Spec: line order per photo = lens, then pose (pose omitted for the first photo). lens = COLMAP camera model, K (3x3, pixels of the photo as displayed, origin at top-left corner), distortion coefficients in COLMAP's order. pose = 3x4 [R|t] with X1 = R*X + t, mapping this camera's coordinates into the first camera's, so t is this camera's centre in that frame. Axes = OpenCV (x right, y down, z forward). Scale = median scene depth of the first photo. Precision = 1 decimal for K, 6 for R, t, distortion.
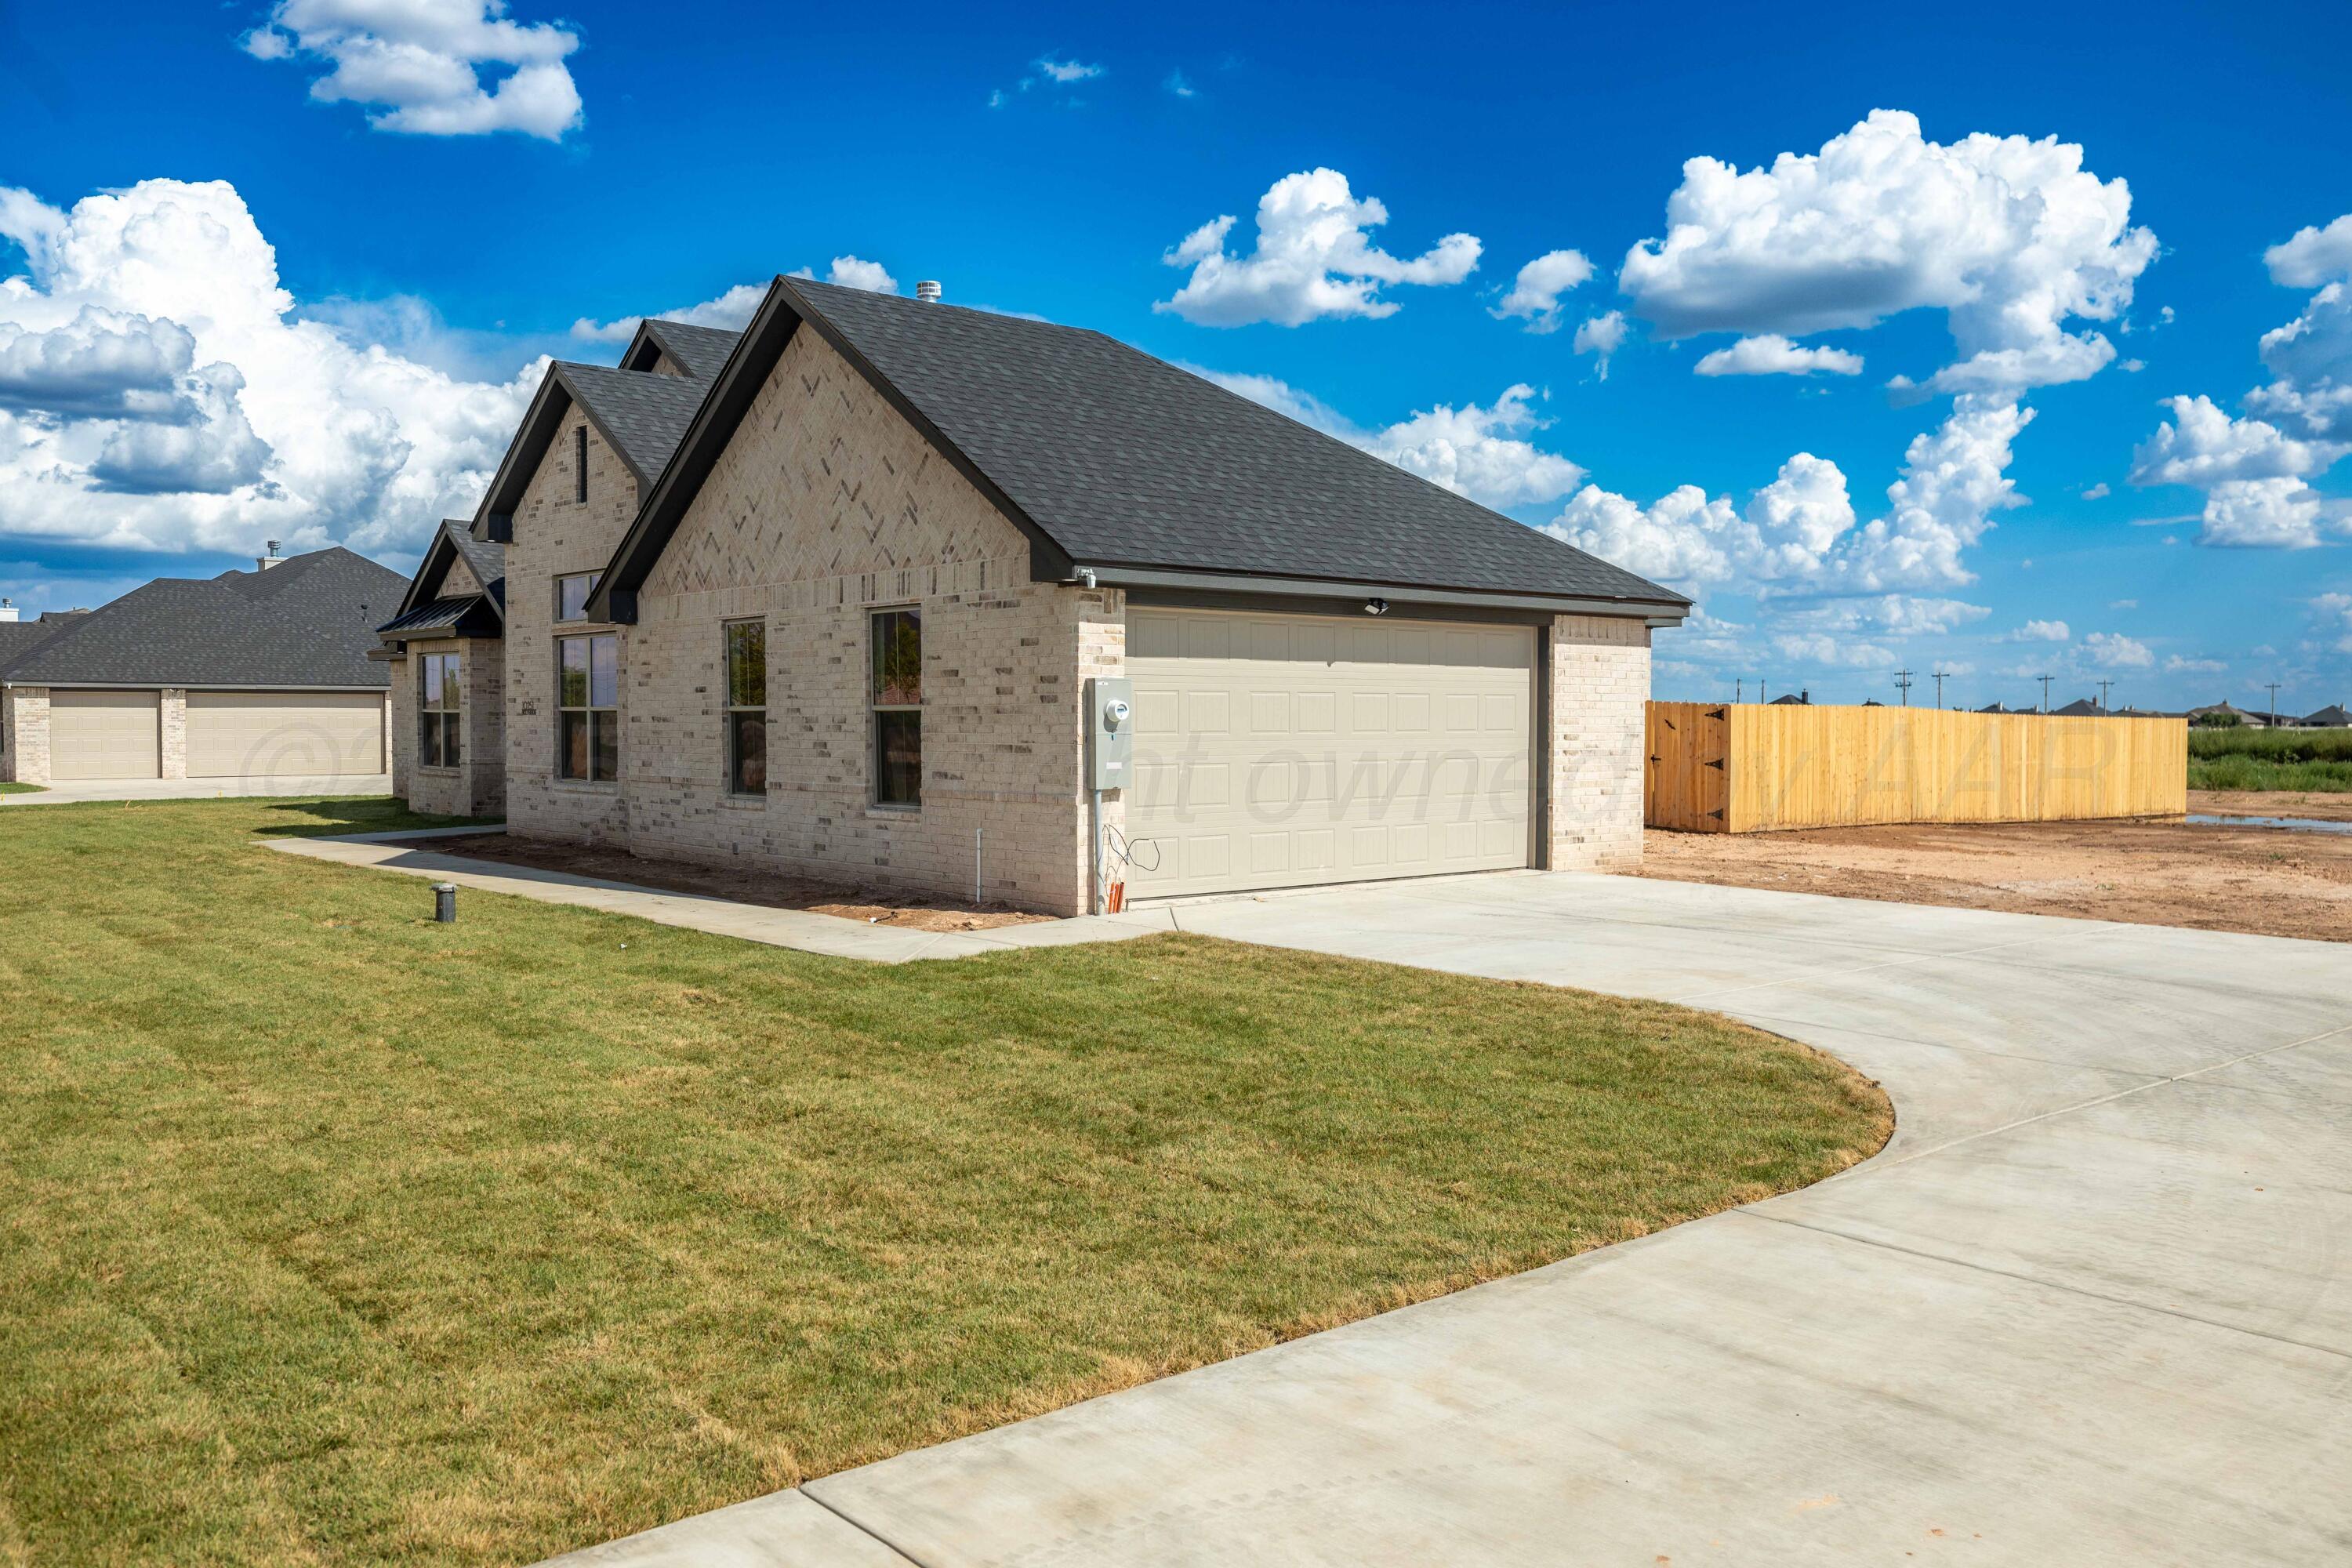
lens RADIAL K [[1921.6, 0, 1183.2], [0, 1921.6, 786.8], [0, 0, 1]] dist [0.010381, 0.004237]
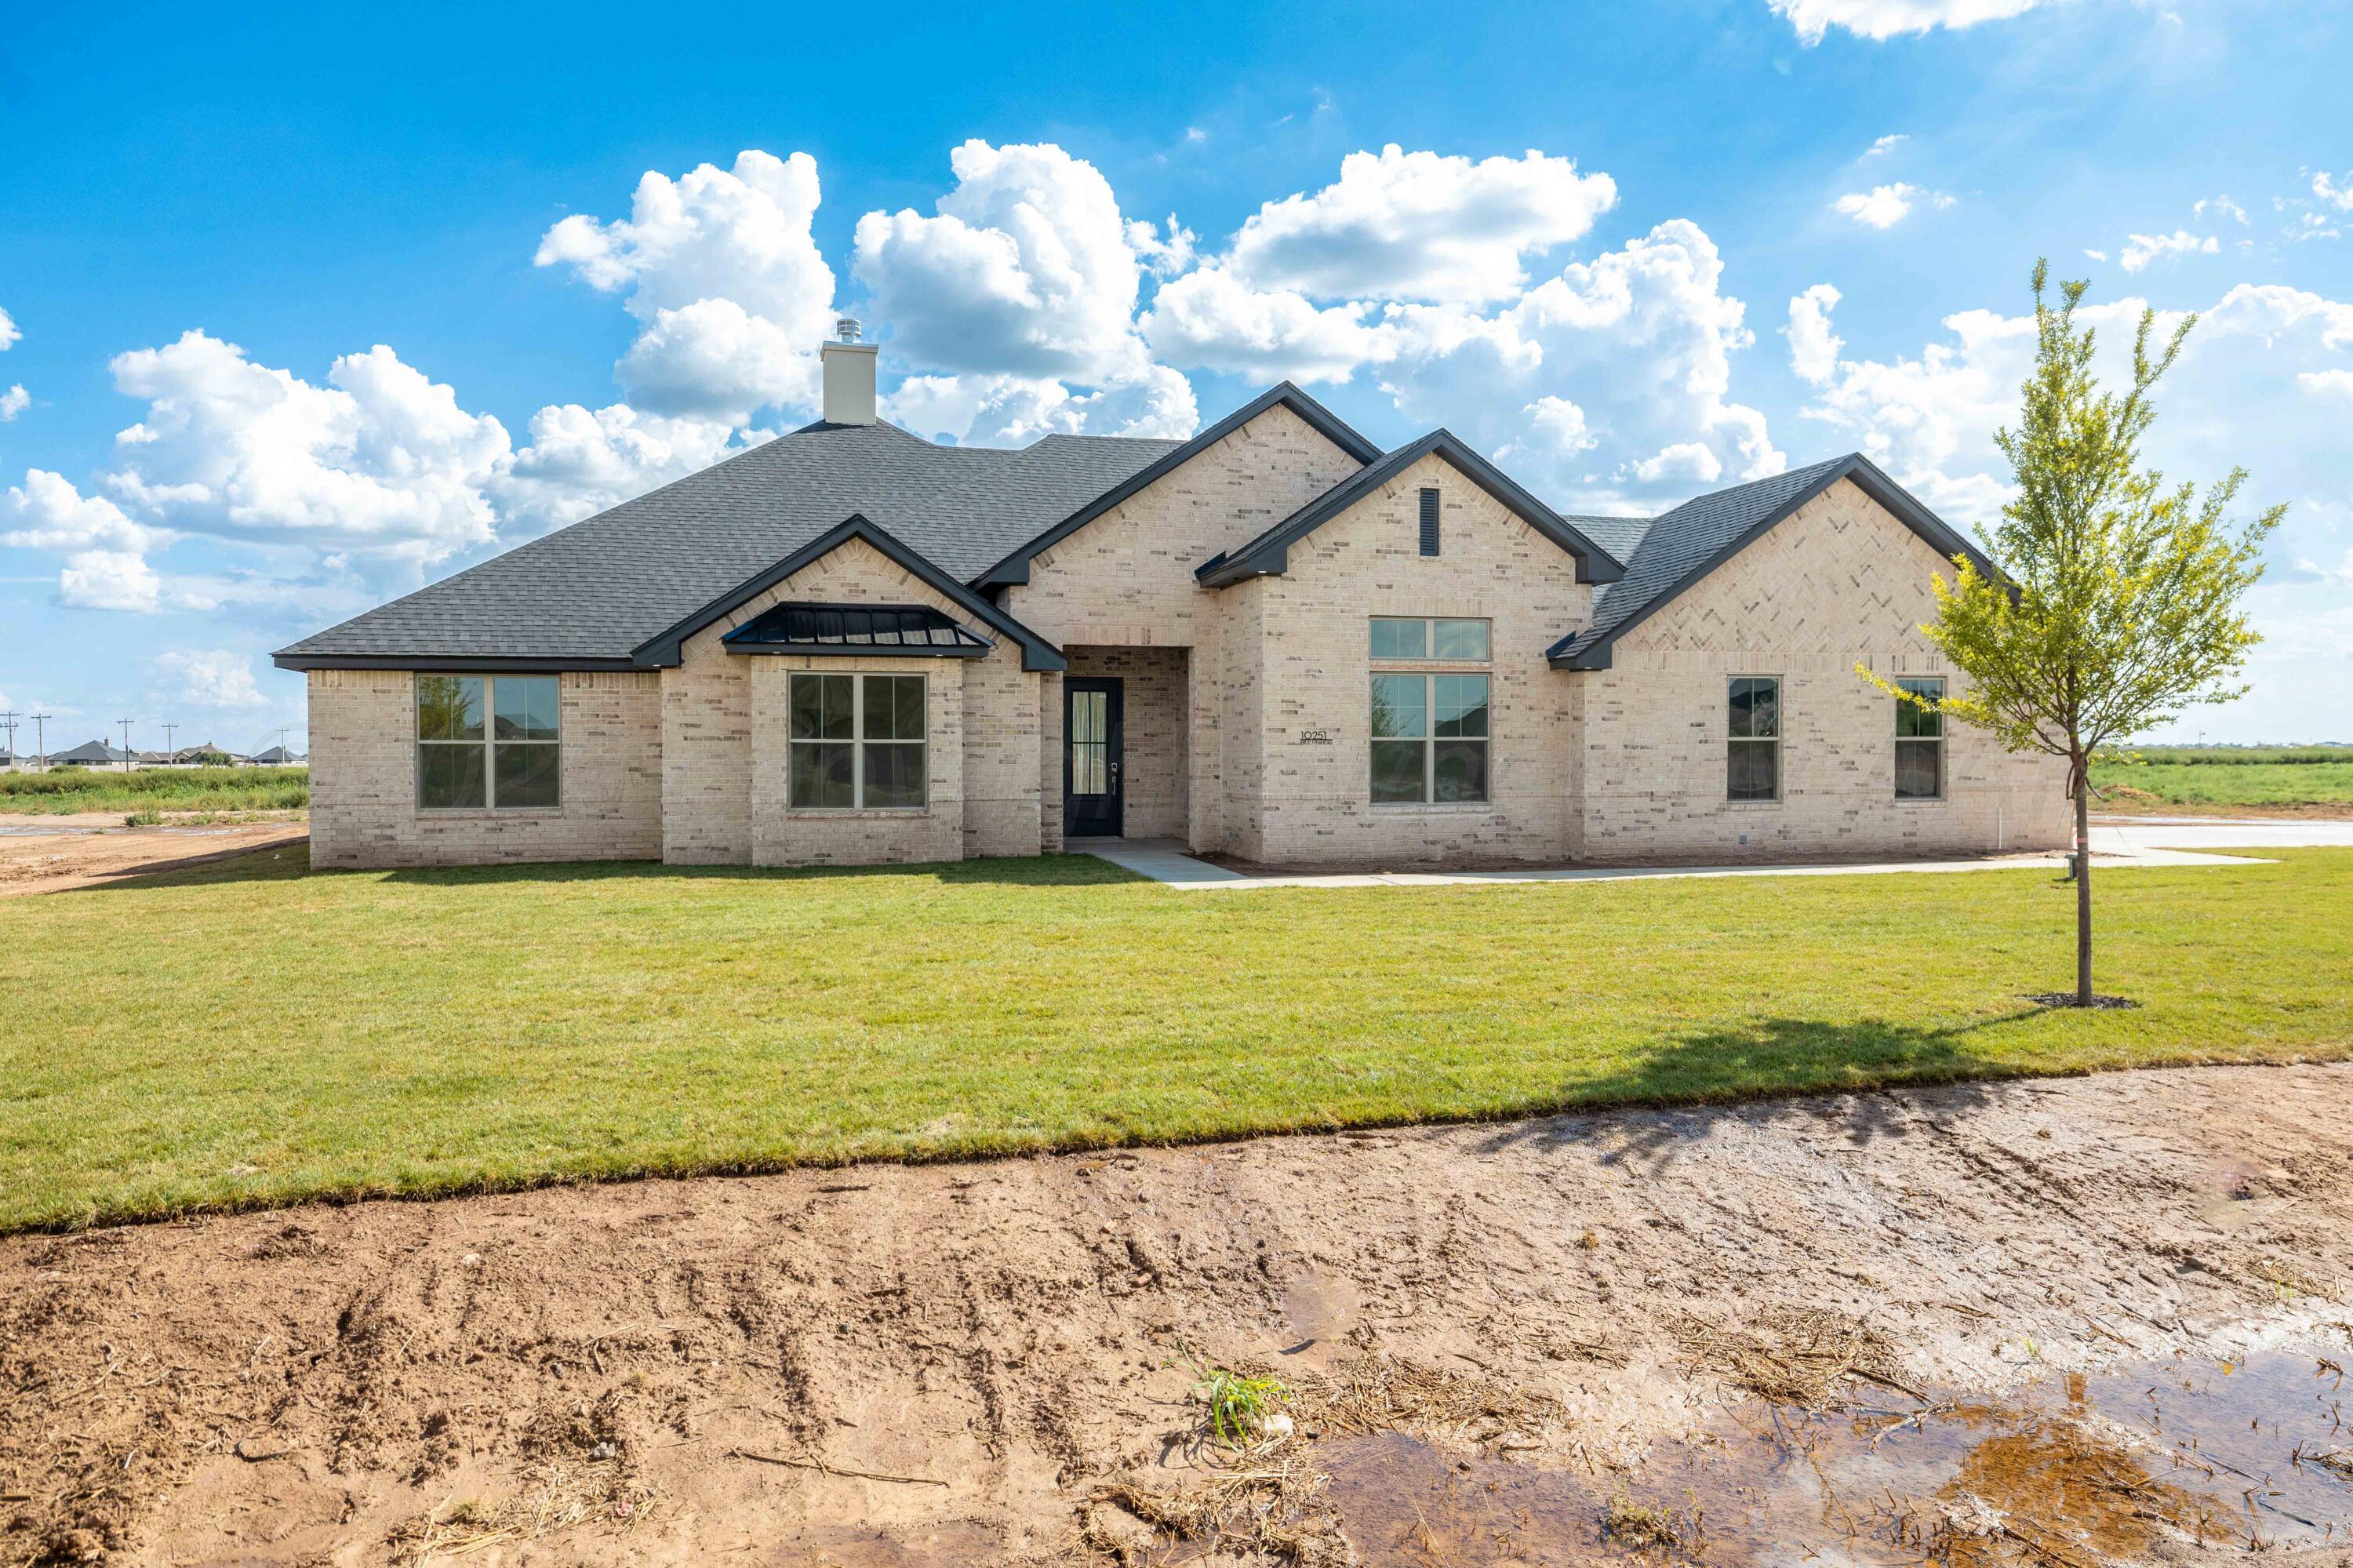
lens RADIAL K [[1556.9, 0, 1171.7], [0, 1556.9, 780.8], [0, 0, 1]] dist [0.006582, 0.002571]
pose [[0.431588, -0.017944, 0.901892, -1.508227], [0.036547, 0.999329, 0.002393, -0.029753], [-0.901330, 0.031929, 0.431955, 0.936535]]
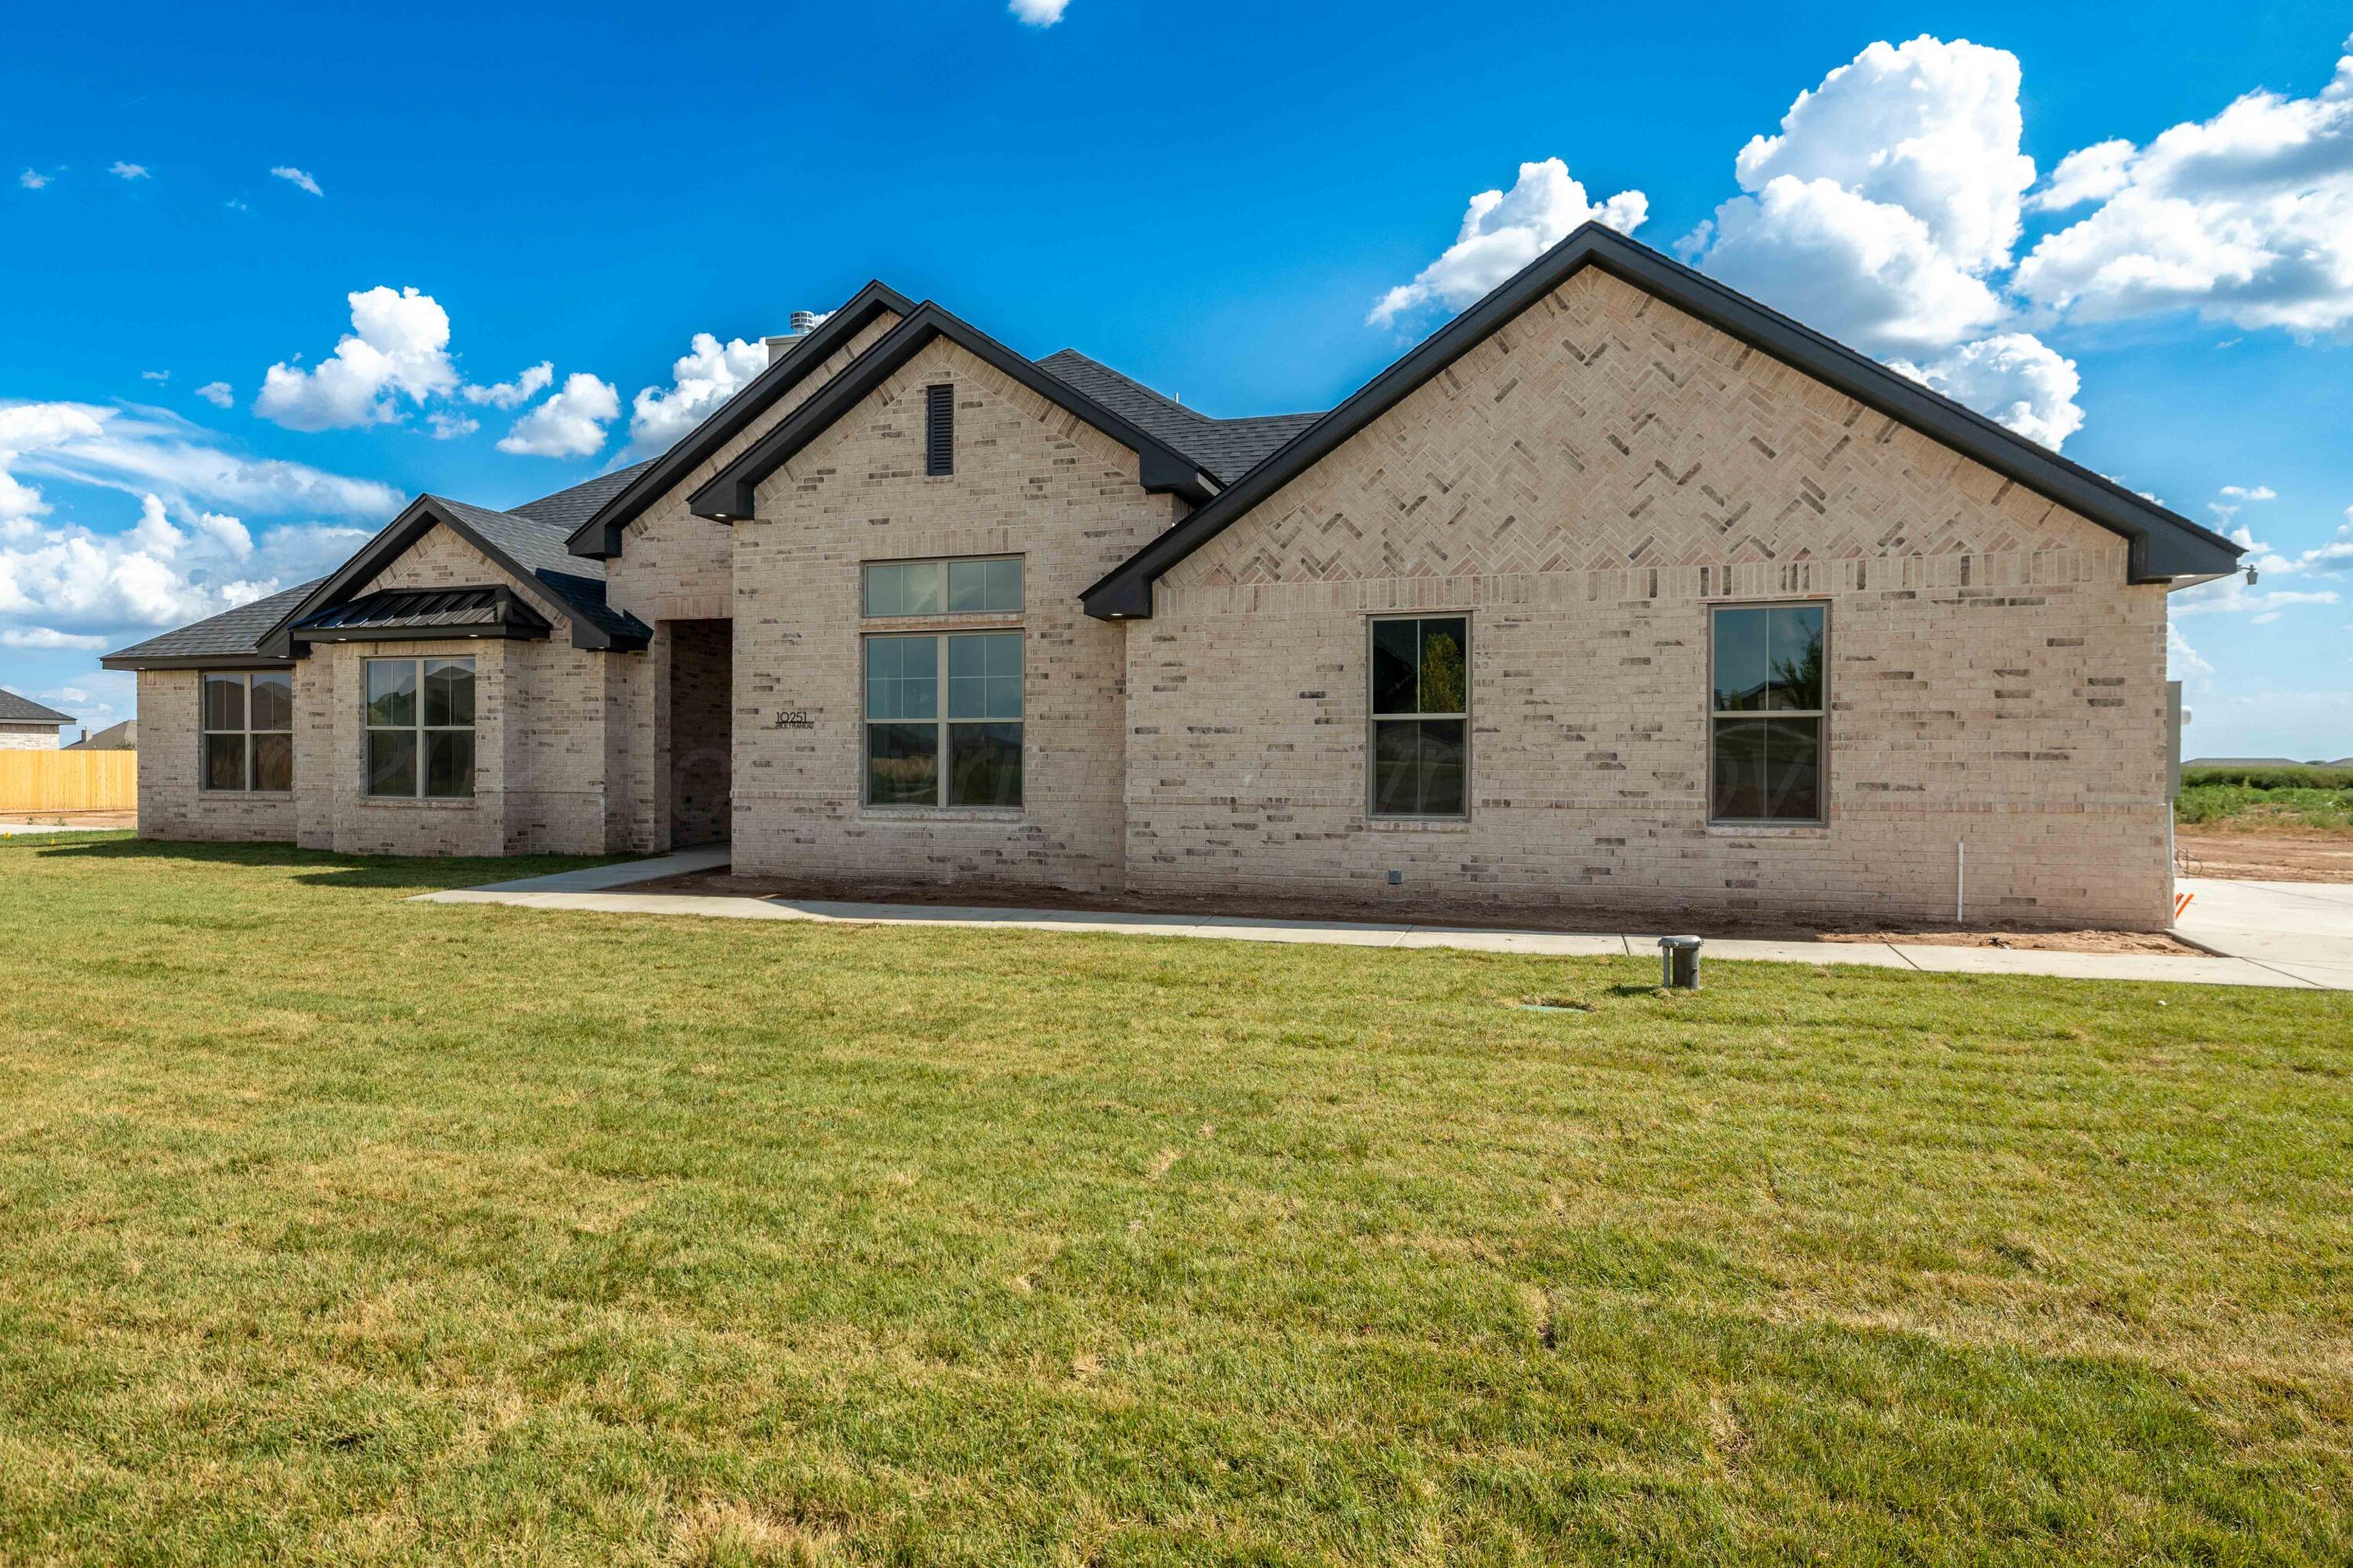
lens RADIAL K [[1353.8, 0, 1115.1], [0, 1353.8, 777.1], [0, 0, 1]] dist [0.007107, -0.001574]
pose [[0.850586, -0.004798, 0.525814, -0.700886], [0.017571, 0.999659, -0.019302, -0.003904], [-0.525542, 0.025657, 0.850380, 0.577030]]
